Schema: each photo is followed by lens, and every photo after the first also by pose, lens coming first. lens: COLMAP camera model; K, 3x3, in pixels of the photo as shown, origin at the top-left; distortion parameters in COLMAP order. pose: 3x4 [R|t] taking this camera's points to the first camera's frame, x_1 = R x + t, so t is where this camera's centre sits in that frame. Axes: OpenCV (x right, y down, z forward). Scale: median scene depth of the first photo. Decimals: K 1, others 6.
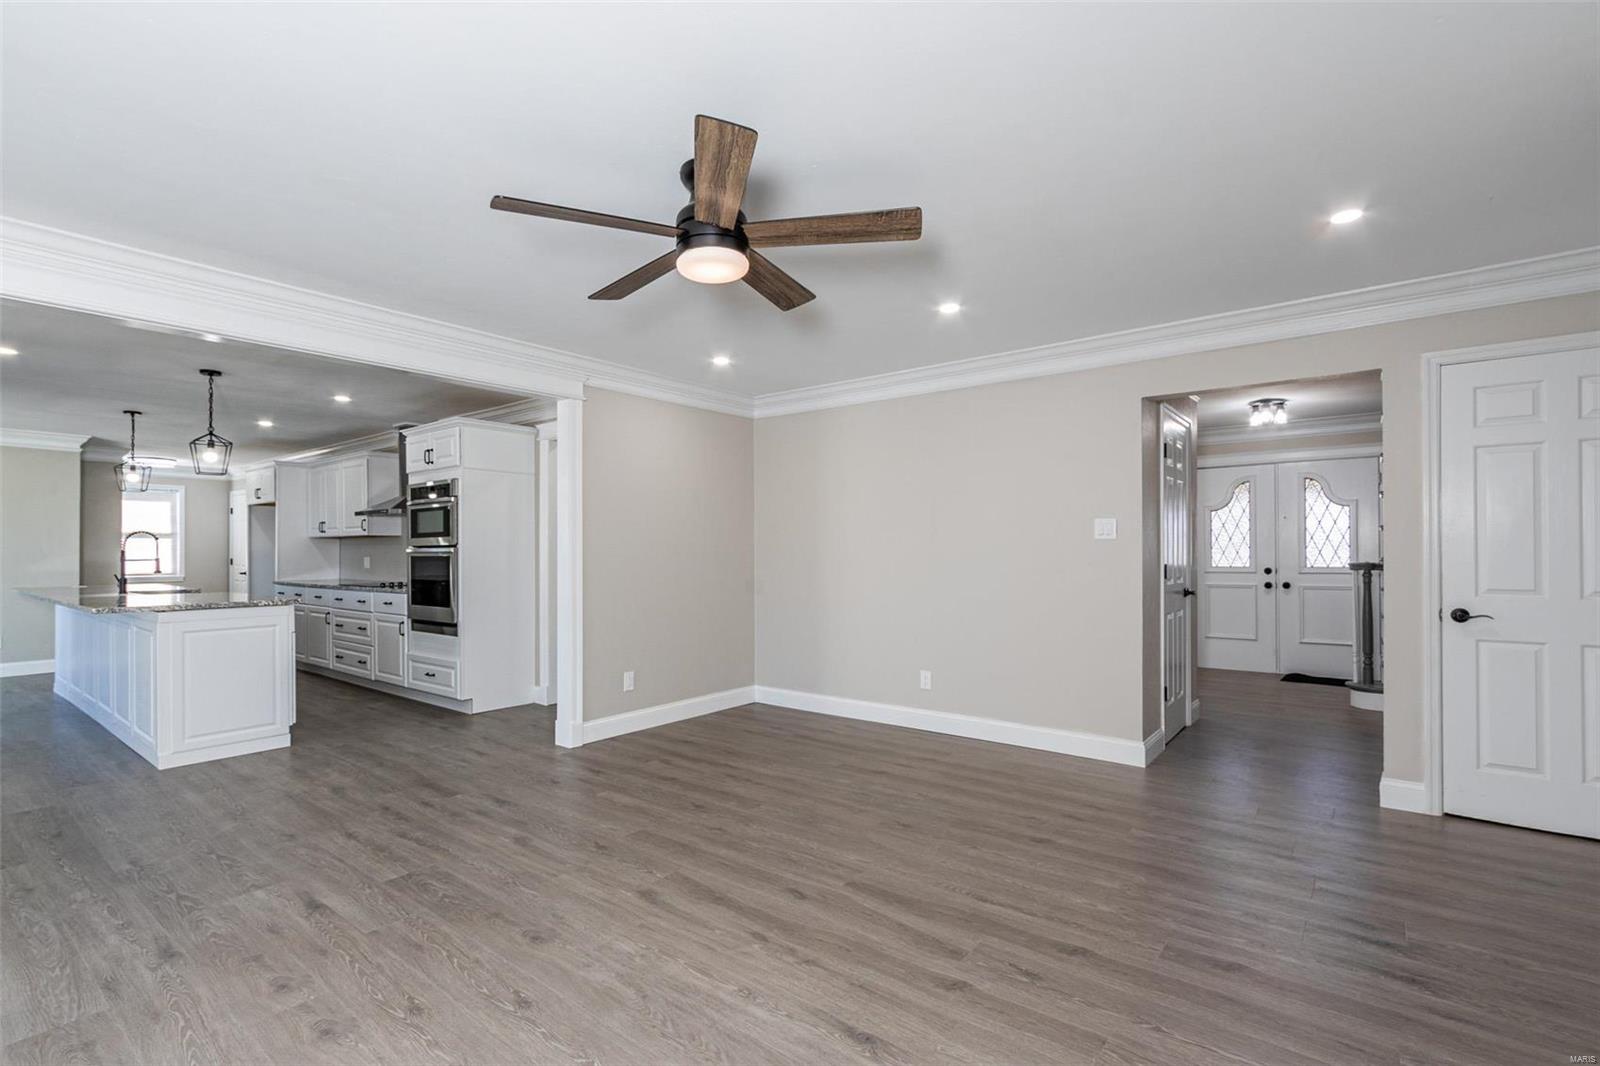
lens RADIAL K [[740.0, 0, 774.4], [0, 740.0, 556.7], [0, 0, 1]] dist [0.006308, 0.000758]
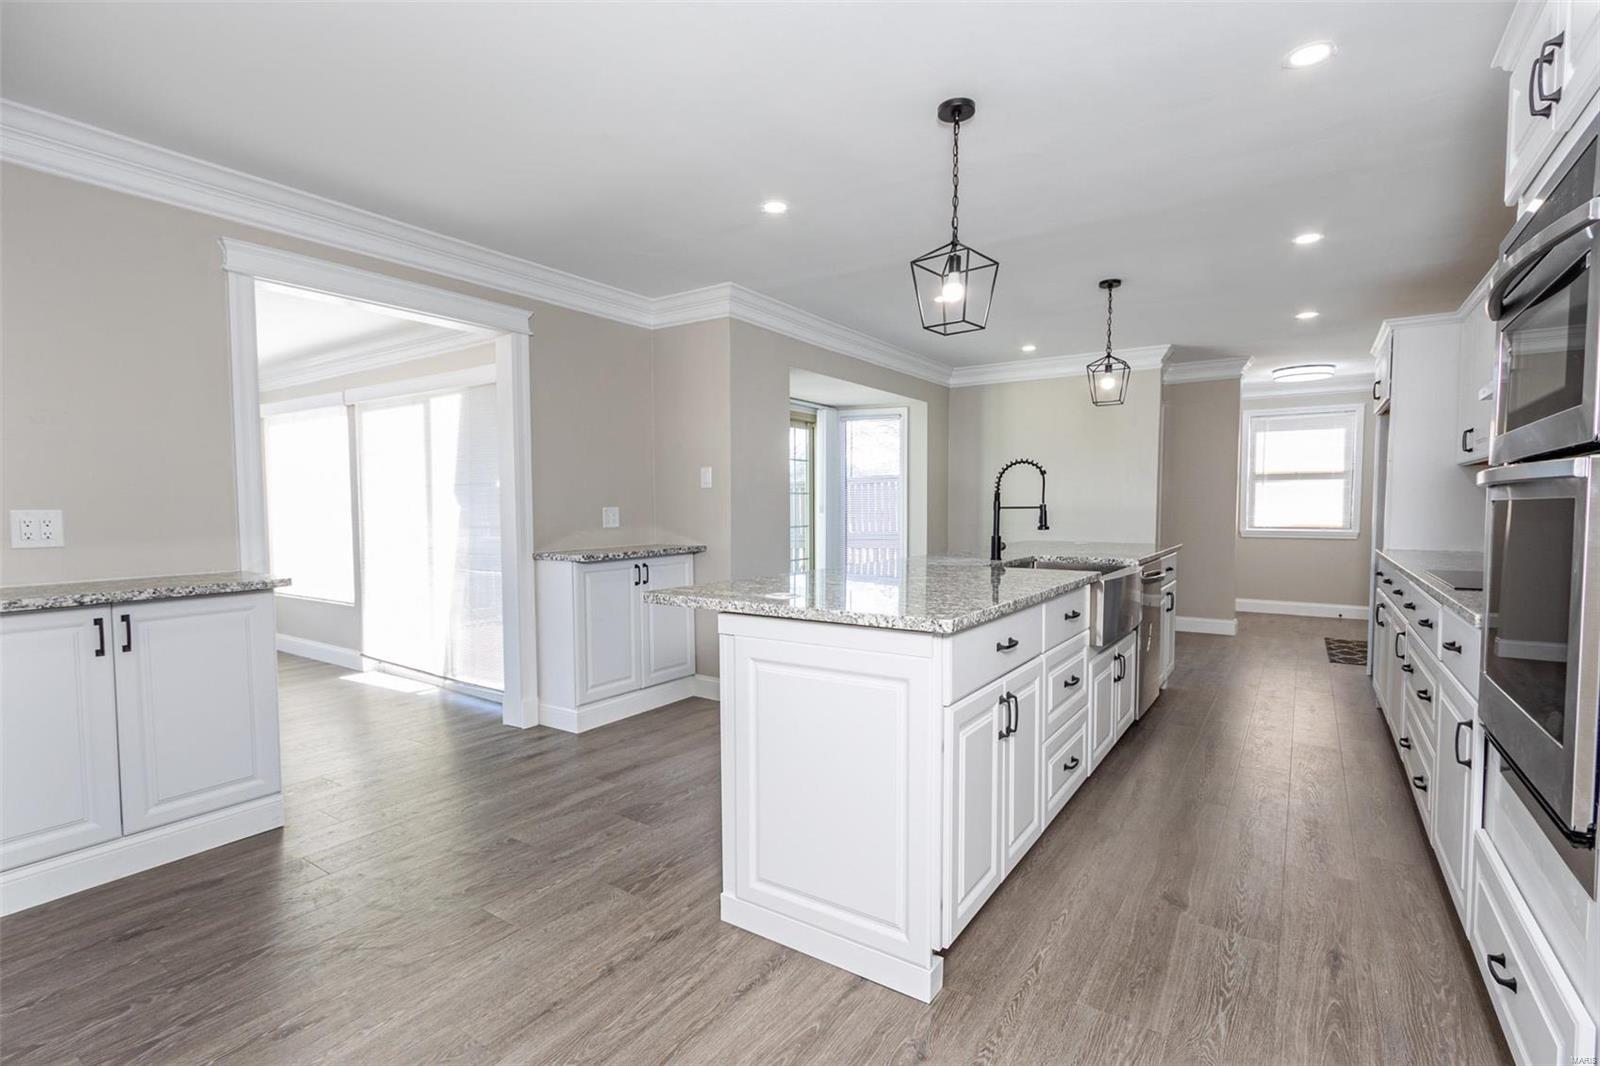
lens RADIAL K [[740.0, 0, 801.6], [0, 740.0, 545.4], [0, 0, 1]] dist [0.006308, 0.000758]
pose [[0.083689, 0.058599, -0.994768, -0.389422], [-0.003955, 0.998281, 0.058473, -0.000190], [0.996484, -0.000959, 0.083777, 1.206209]]
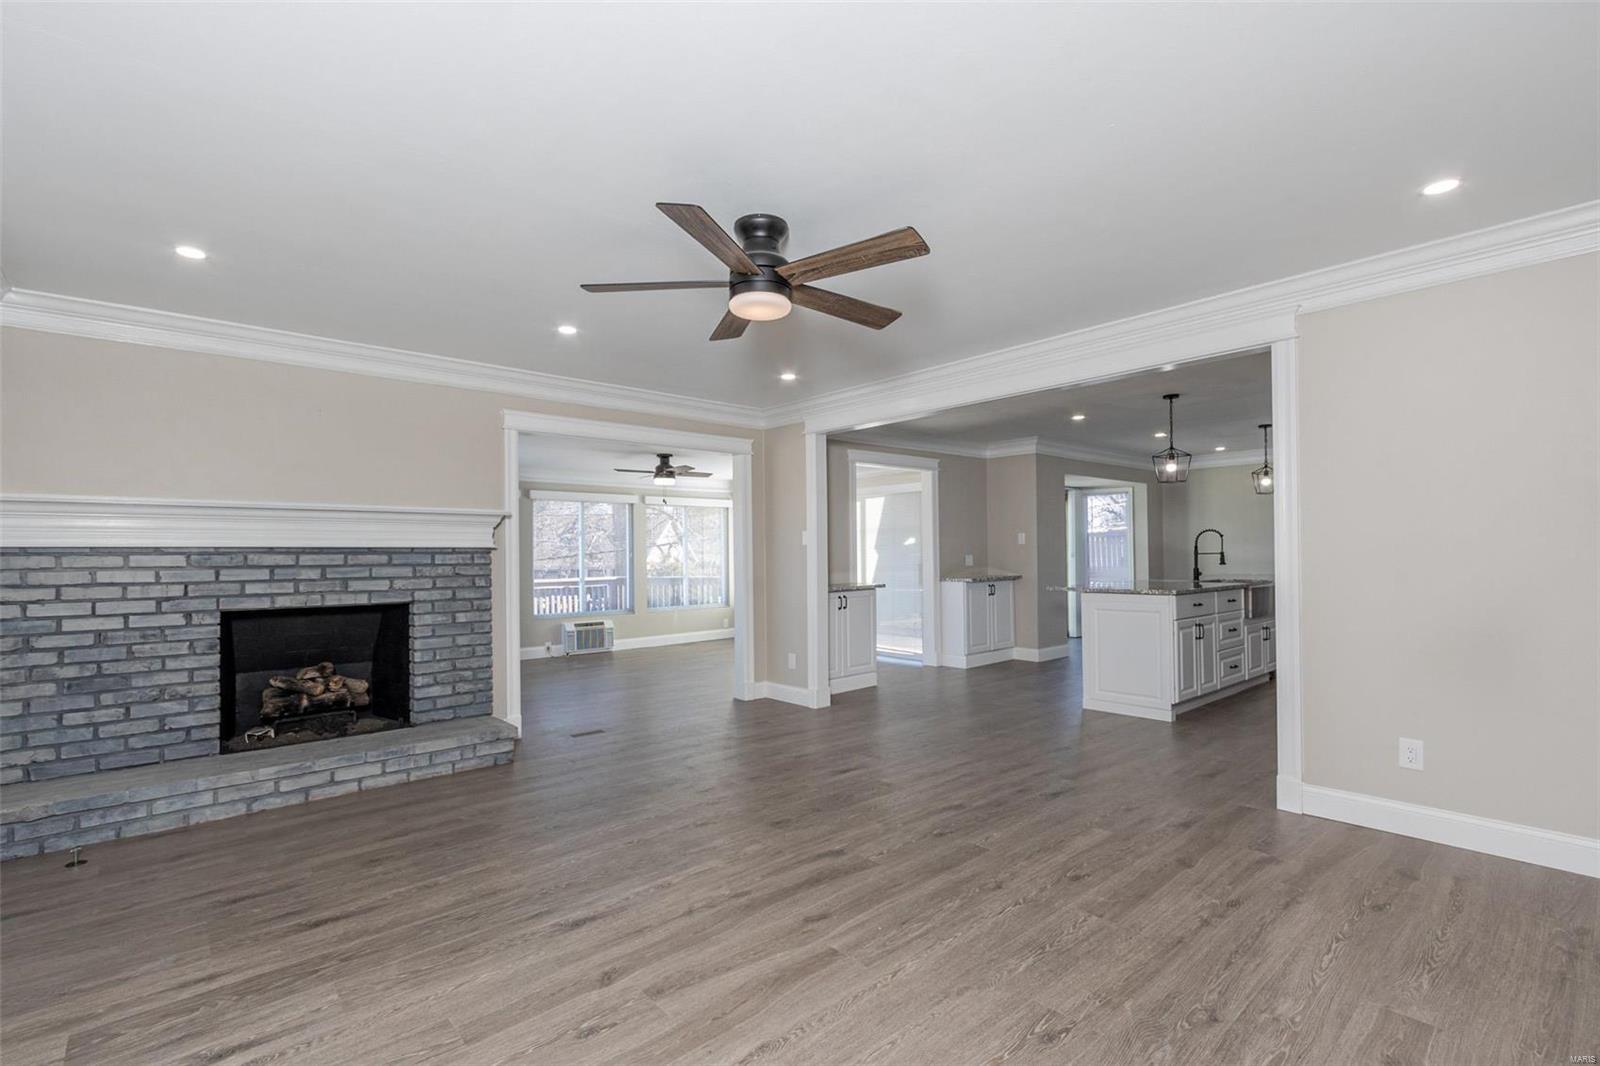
lens RADIAL K [[740.0, 0, 793.4], [0, 740.0, 543.2], [0, 0, 1]] dist [0.006308, 0.000758]
pose [[-0.172262, -0.009314, -0.985007, 0.719805], [0.004805, 0.999935, -0.010295, -0.005413], [0.985039, -0.006506, -0.172206, 0.851297]]
